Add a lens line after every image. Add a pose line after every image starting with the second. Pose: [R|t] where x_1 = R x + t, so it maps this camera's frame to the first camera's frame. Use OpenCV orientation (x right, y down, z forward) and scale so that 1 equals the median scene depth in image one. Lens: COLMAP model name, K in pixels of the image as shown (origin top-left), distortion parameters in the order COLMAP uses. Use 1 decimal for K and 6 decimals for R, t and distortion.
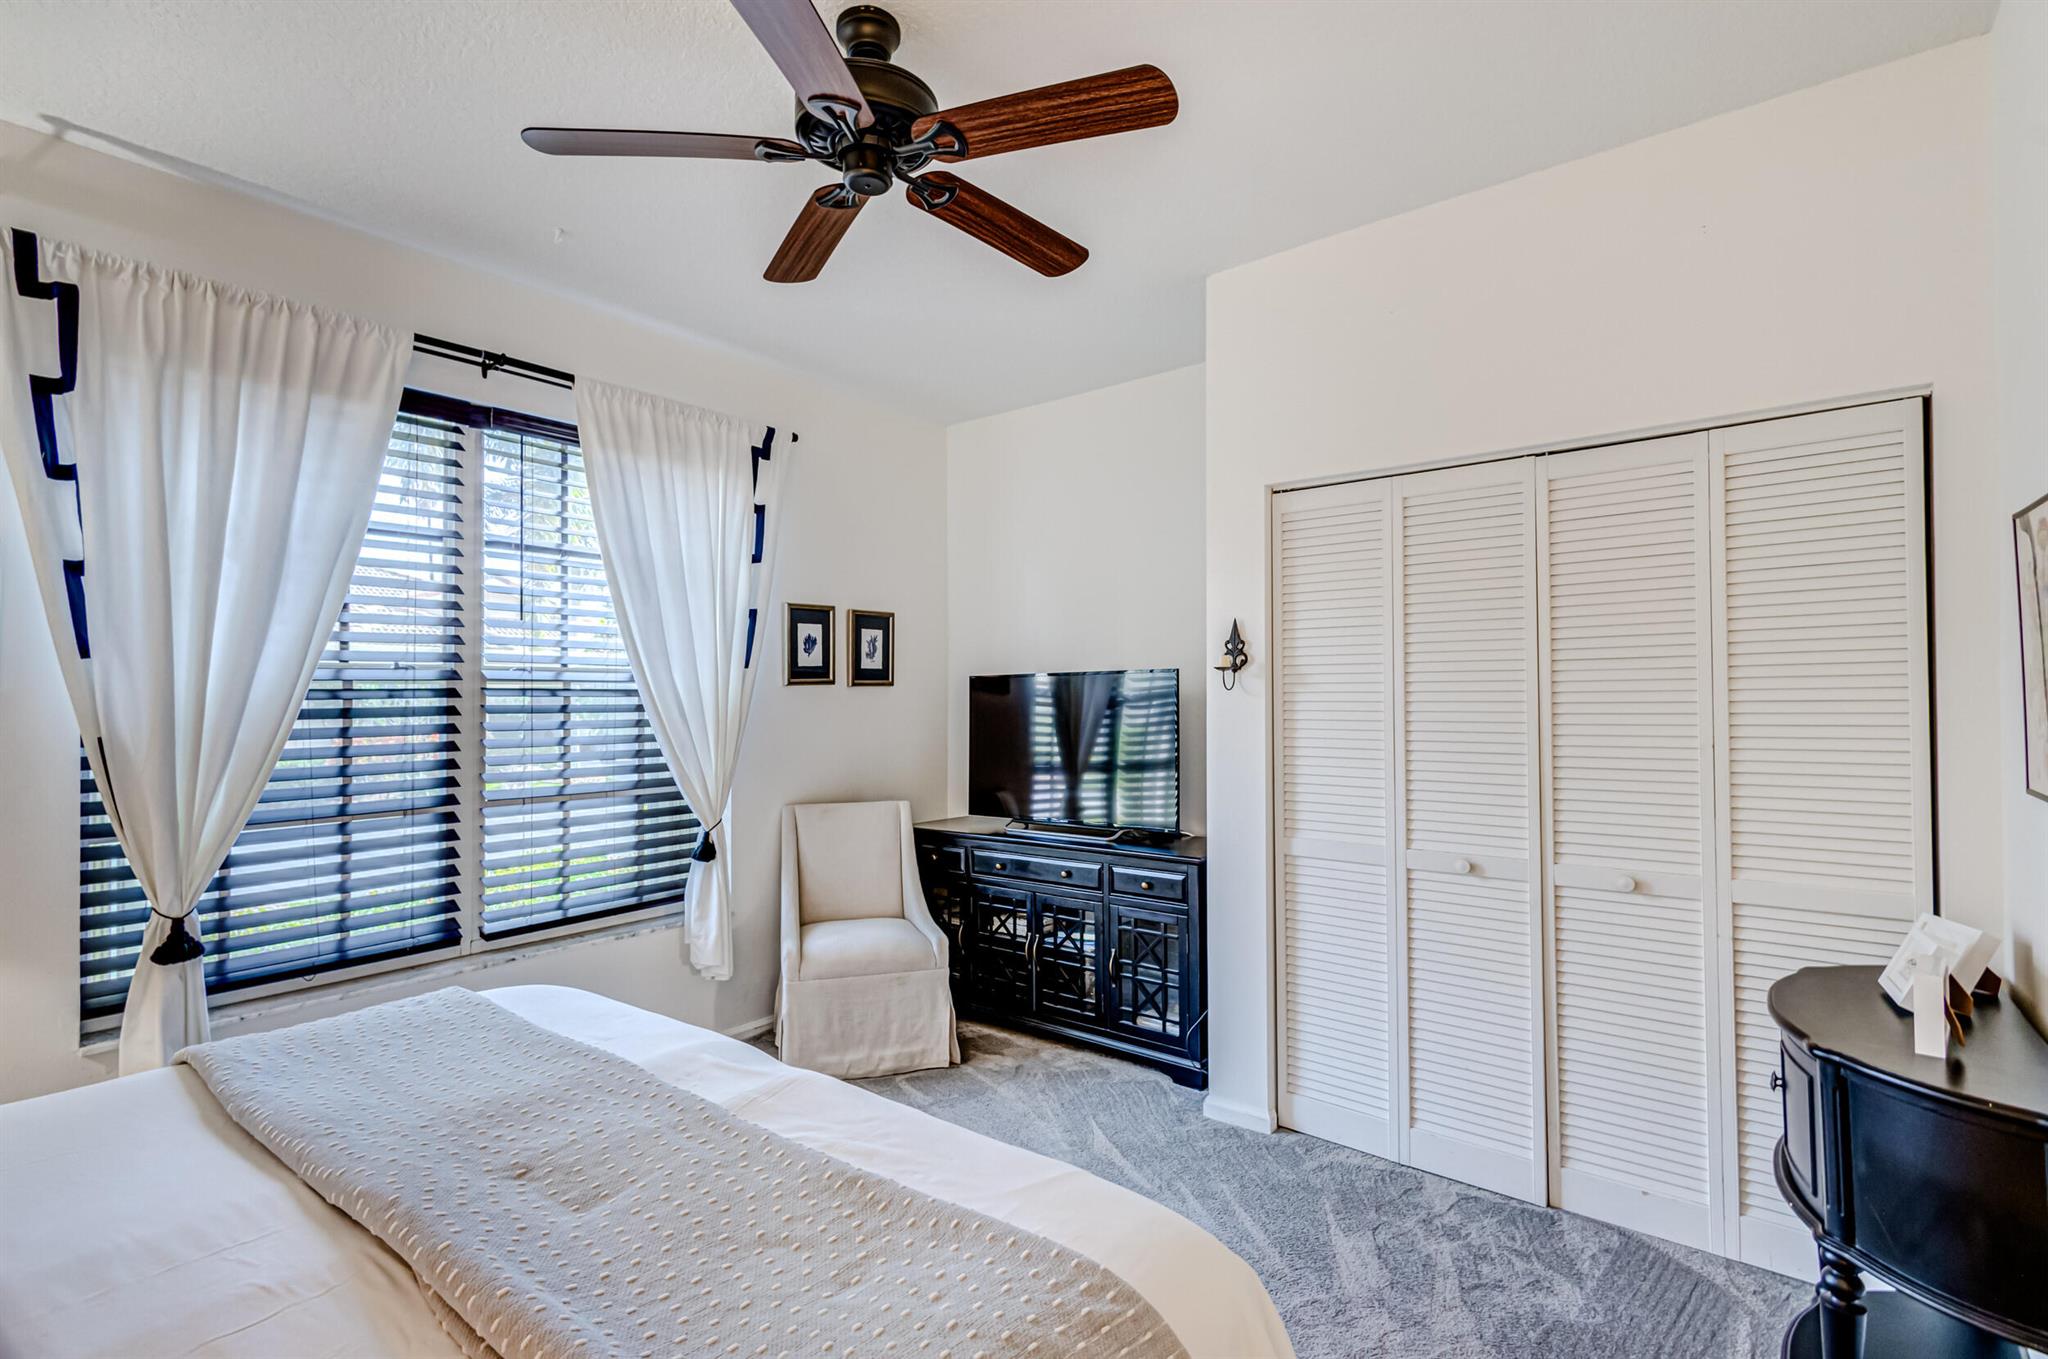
lens RADIAL K [[953.0, 0, 1018.9], [0, 953.0, 692.1], [0, 0, 1]] dist [0.011700, -0.002949]
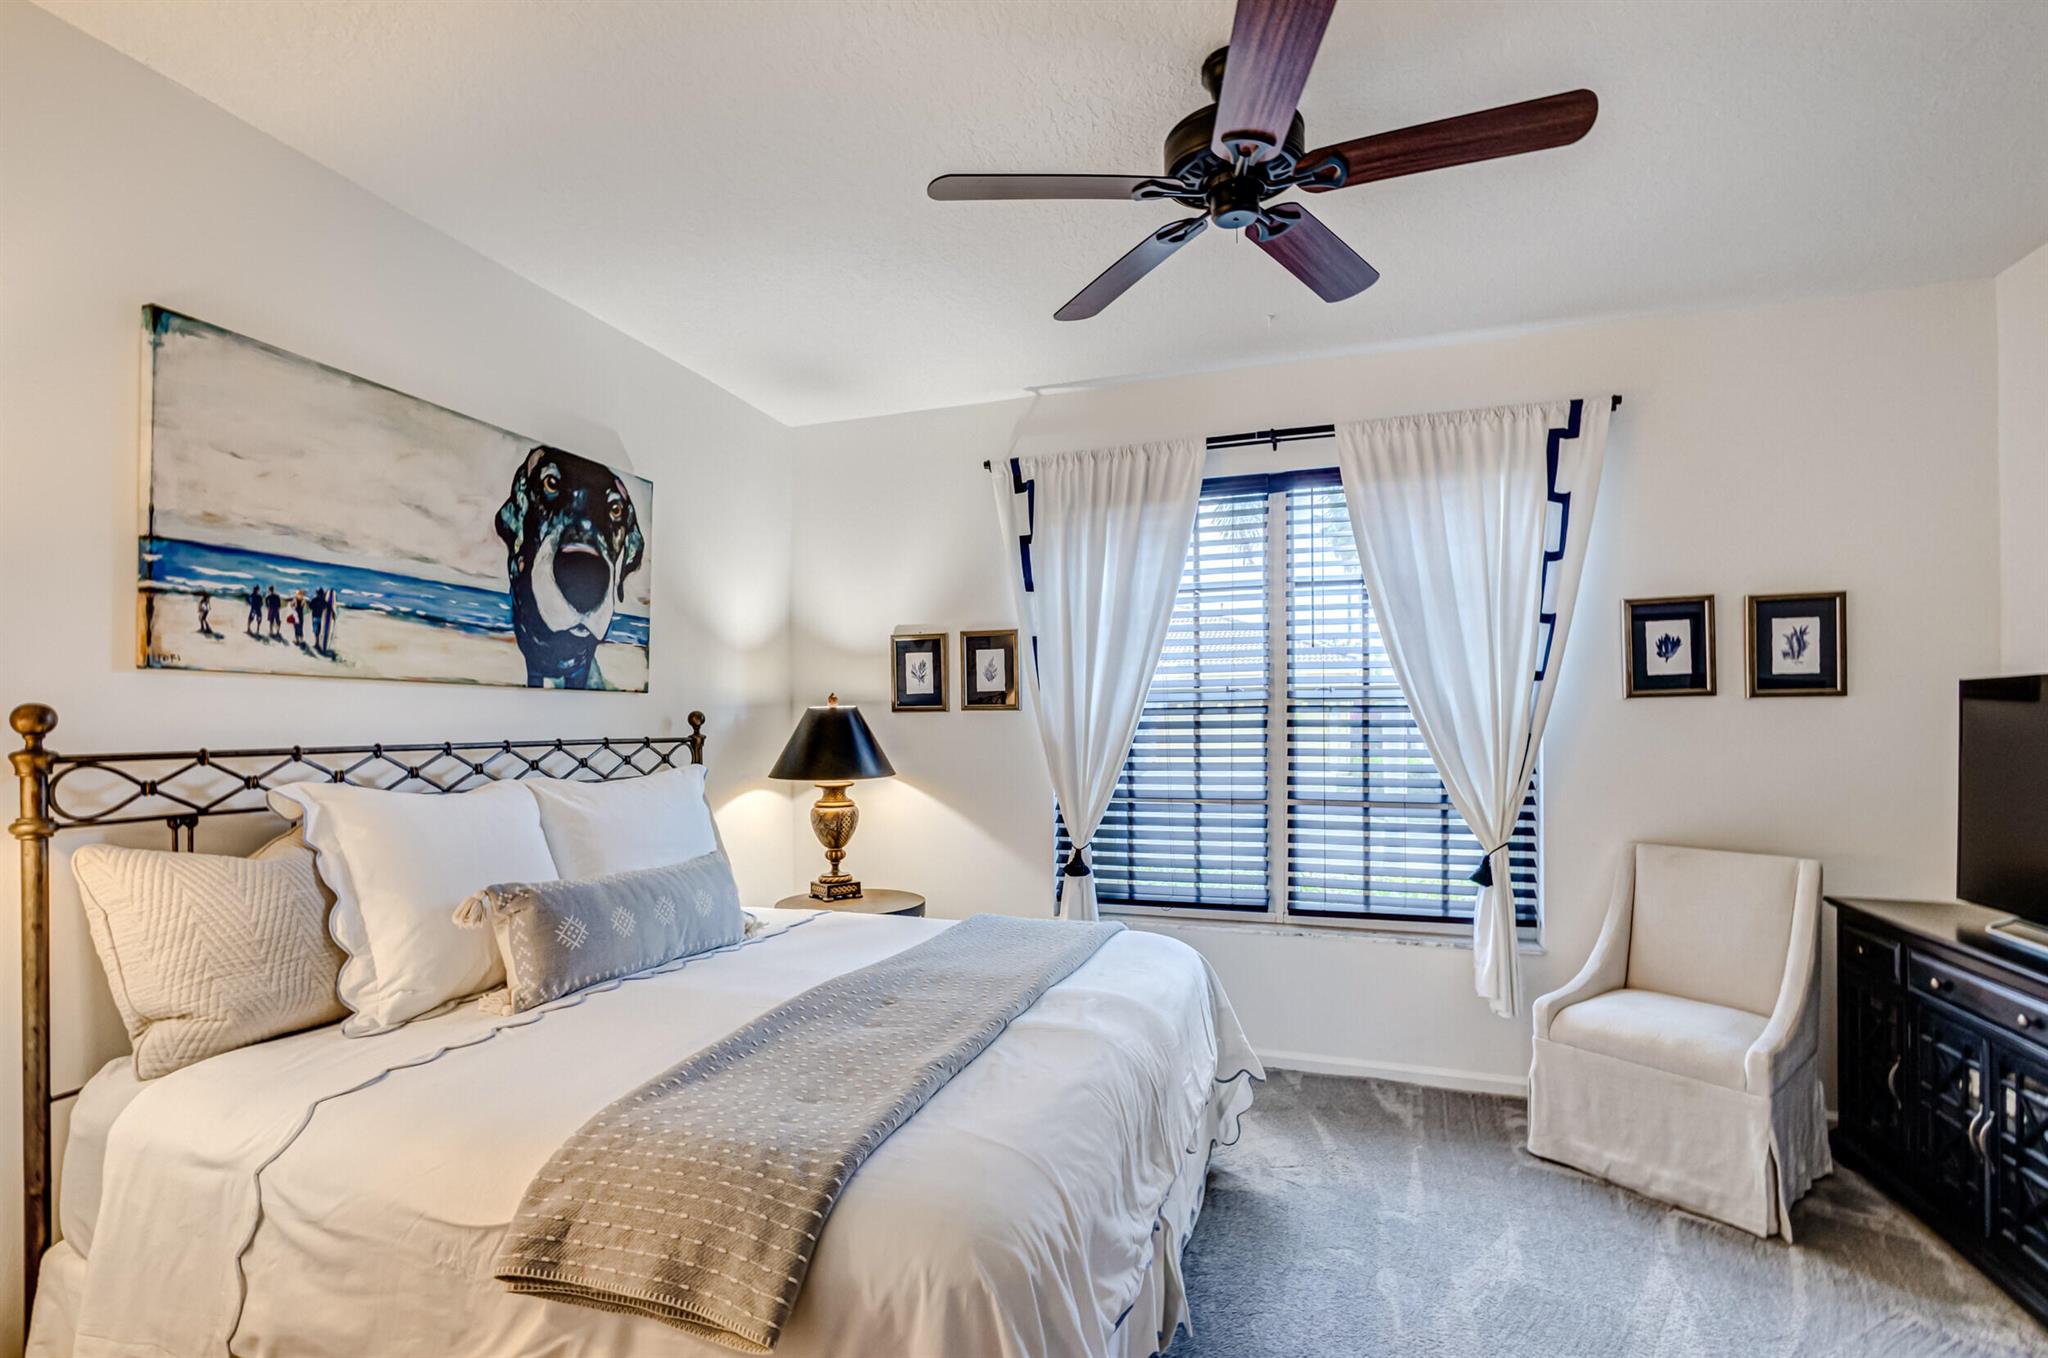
lens RADIAL K [[953.0, 0, 1004.6], [0, 953.0, 707.9], [0, 0, 1]] dist [0.011700, -0.002949]
pose [[0.329953, -0.004336, -0.943987, 0.435205], [0.008026, 0.999966, -0.001788, -0.001674], [0.943963, -0.006987, 0.329977, 0.251362]]
